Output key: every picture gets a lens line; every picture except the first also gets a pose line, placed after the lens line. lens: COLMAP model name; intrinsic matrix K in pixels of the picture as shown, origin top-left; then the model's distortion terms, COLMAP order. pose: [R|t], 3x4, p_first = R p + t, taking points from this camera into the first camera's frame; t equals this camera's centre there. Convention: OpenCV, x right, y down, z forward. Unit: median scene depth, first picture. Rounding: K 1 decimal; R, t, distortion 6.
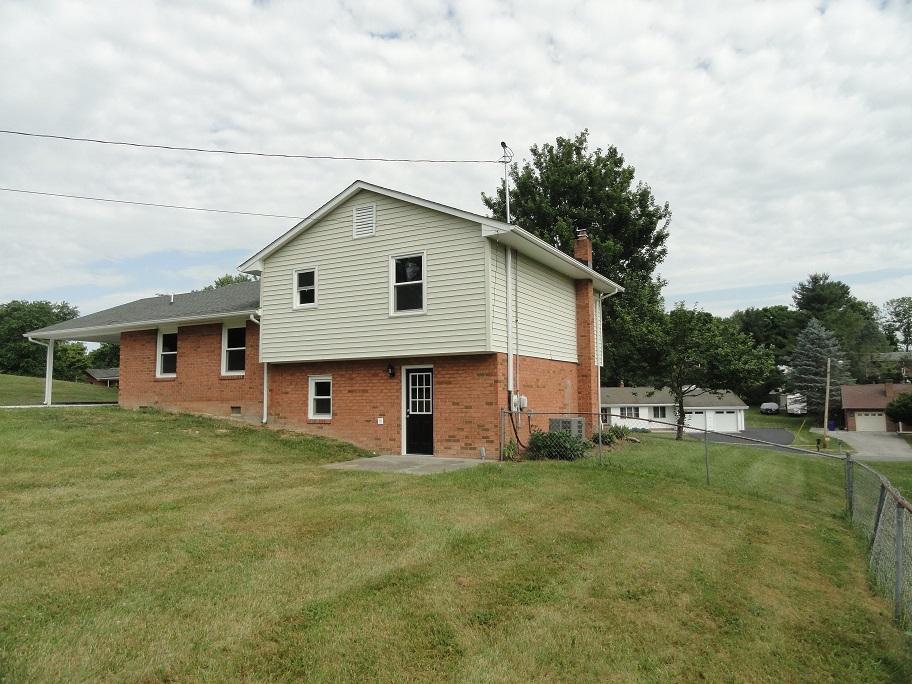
lens RADIAL K [[645.5, 0, 428.0], [0, 645.5, 351.2], [0, 0, 1]] dist [-0.010766, 0.000315]
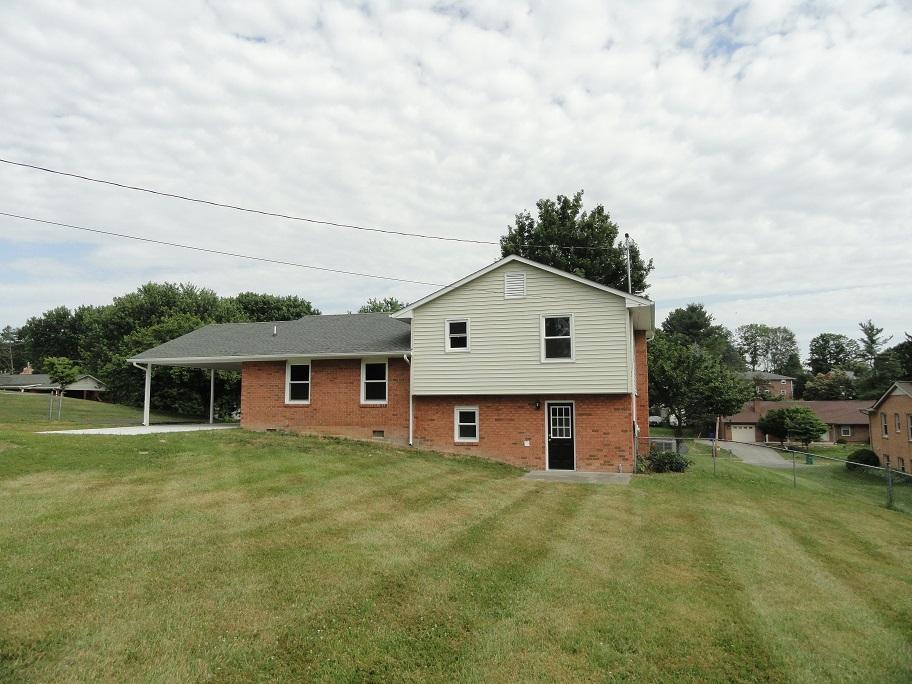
lens RADIAL K [[629.3, 0, 456.0], [0, 629.3, 342.0], [0, 0, 1]] dist [-0.014164, 0.001589]
pose [[0.978452, 0.027057, 0.204693, -0.437144], [-0.020551, 0.999216, -0.033846, -0.043998], [-0.205449, 0.028910, 0.978241, -0.176045]]
